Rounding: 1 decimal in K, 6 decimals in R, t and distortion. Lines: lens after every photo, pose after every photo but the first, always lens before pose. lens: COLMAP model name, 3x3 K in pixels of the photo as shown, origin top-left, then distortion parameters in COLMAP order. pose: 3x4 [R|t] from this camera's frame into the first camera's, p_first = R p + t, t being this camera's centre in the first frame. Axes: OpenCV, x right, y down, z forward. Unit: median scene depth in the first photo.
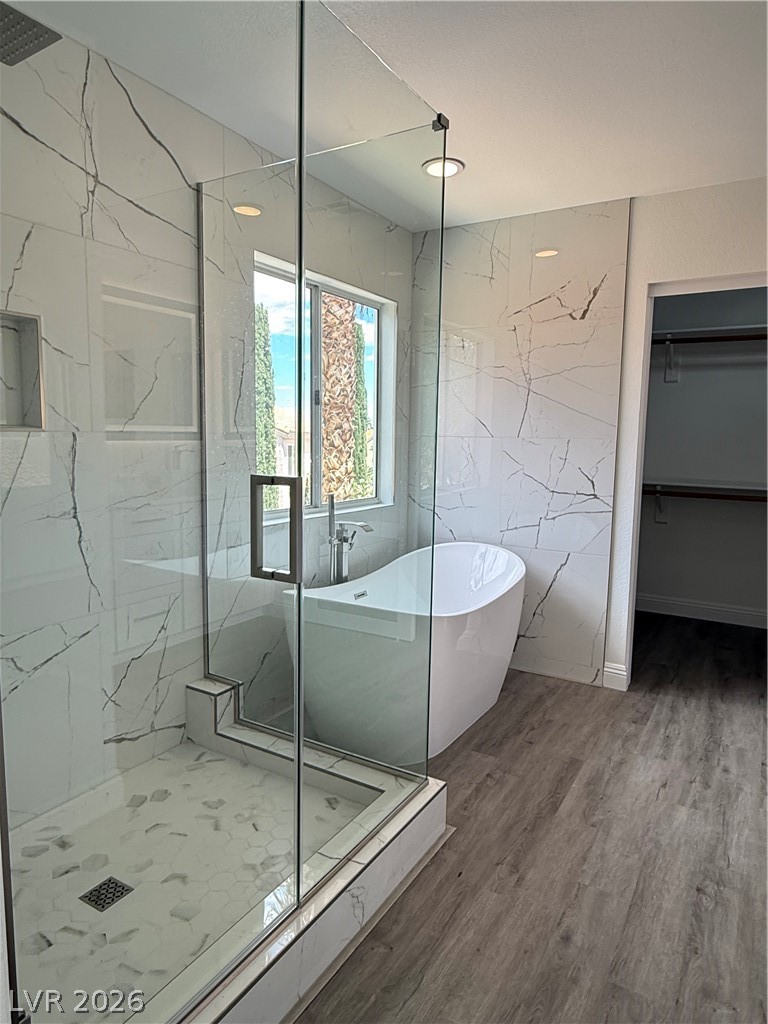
lens RADIAL K [[645.4, 0, 384.0], [0, 645.4, 512.0], [0, 0, 1]] dist [0.000521, 0.002050]
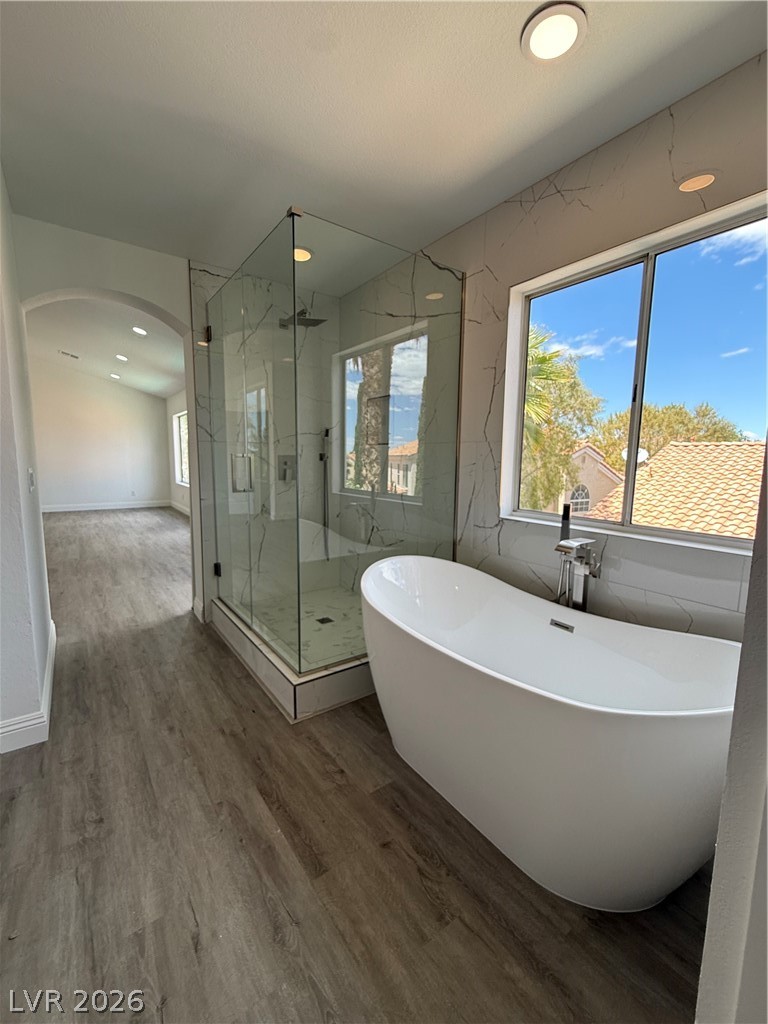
lens RADIAL K [[425.8, 0, 384.0], [0, 425.8, 512.0], [0, 0, 1]] dist [0.002726, 0.000049]
pose [[-0.384573, 0.094467, -0.918248, 0.843955], [-0.131873, 0.978924, 0.155939, -0.113404], [0.913626, 0.181062, -0.364010, 1.473484]]
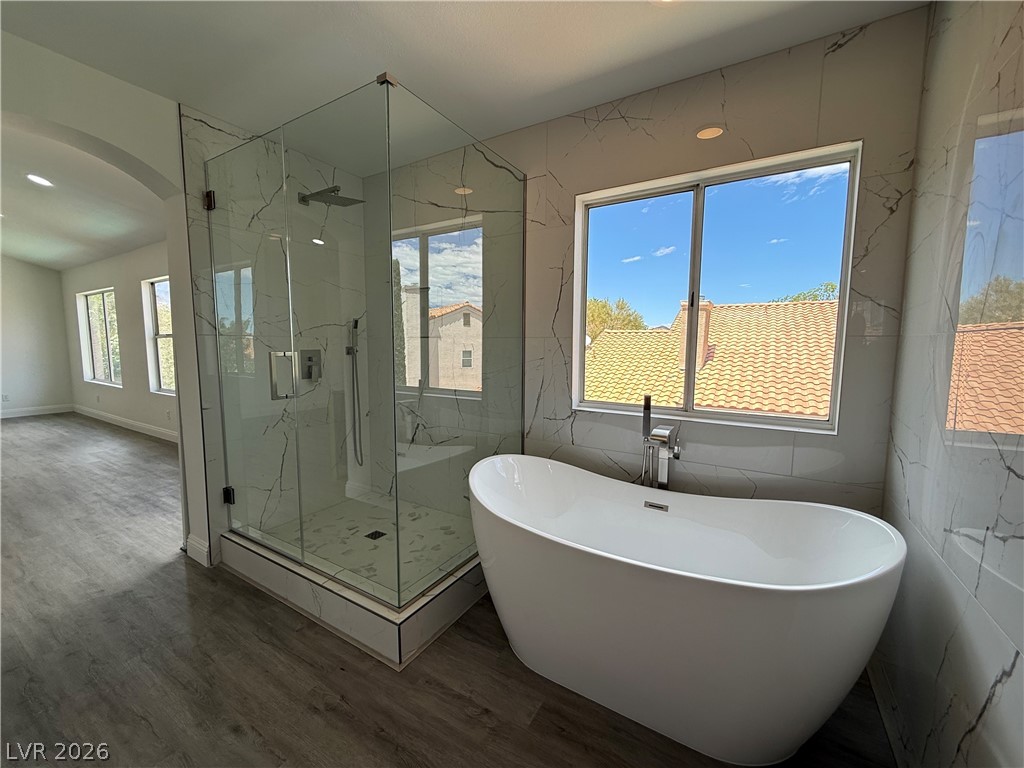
lens RADIAL K [[408.7, 0, 512.0], [0, 408.7, 384.0], [0, 0, 1]] dist [0.002024, -0.000198]
pose [[-0.000802, 0.080986, -0.996715, 0.826193], [-0.126728, 0.988671, 0.080434, -0.104704], [0.991937, 0.126376, 0.009470, 1.169247]]
